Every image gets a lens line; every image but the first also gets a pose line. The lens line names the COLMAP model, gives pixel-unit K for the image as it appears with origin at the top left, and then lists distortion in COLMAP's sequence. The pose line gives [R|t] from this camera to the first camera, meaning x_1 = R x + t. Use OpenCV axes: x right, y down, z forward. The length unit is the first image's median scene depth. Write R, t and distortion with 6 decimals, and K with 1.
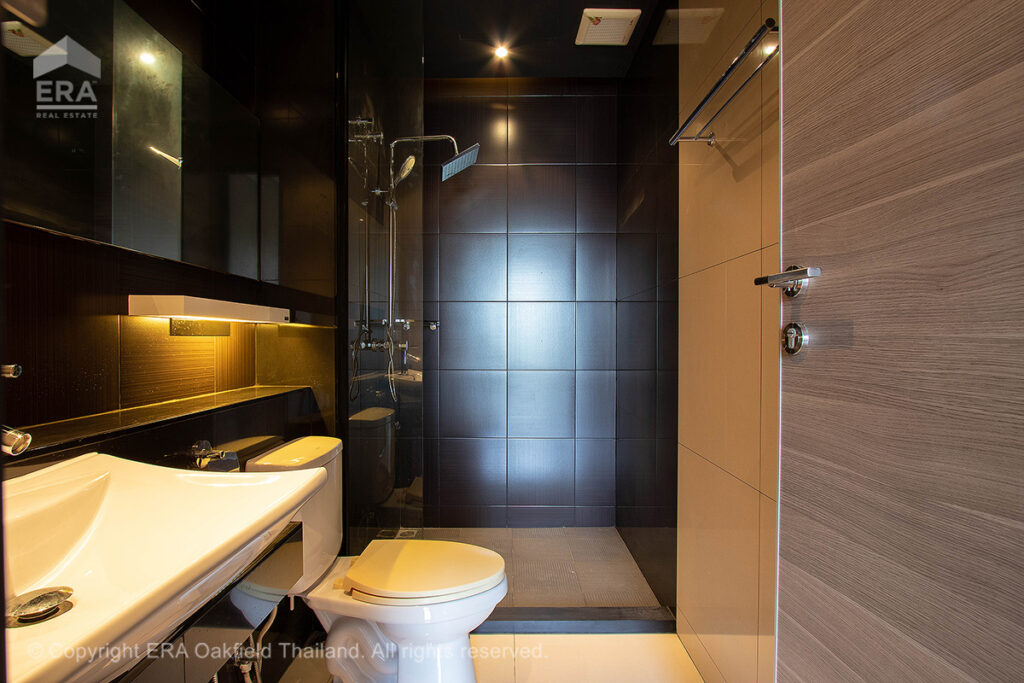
lens RADIAL K [[489.3, 0, 512.0], [0, 489.3, 341.5], [0, 0, 1]] dist [-0.017555, 0.000060]
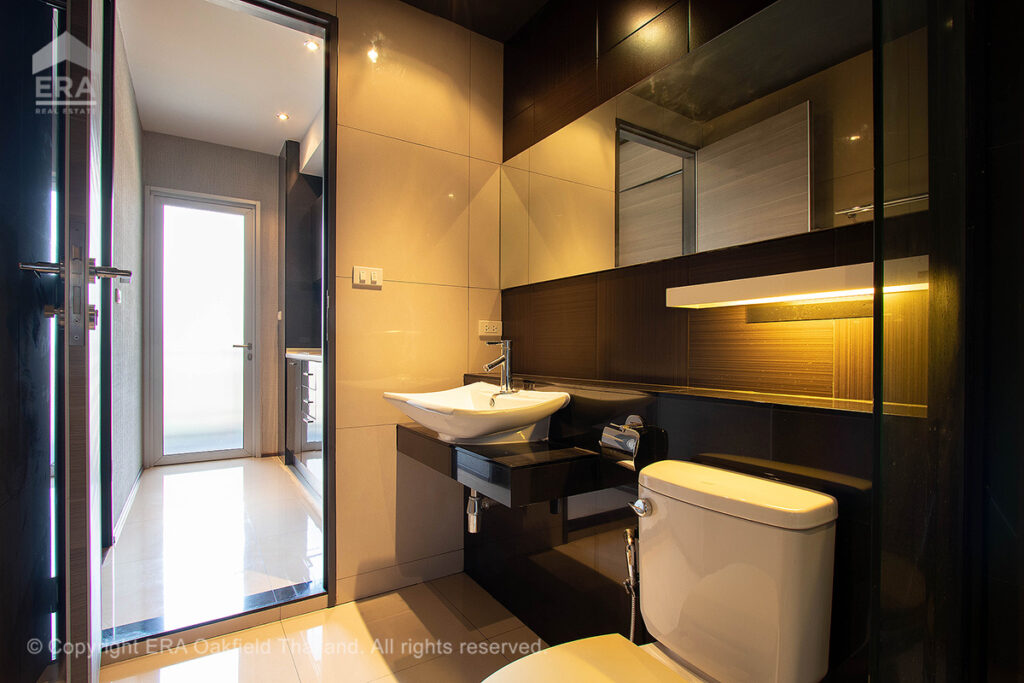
lens RADIAL K [[489.3, 0, 512.0], [0, 489.3, 341.5], [0, 0, 1]] dist [-0.017555, 0.000060]
pose [[-0.836532, -0.006855, -0.547875, 0.193981], [-0.004137, 0.999972, -0.006196, 0.029683], [0.547903, -0.002917, -0.836537, 1.433287]]
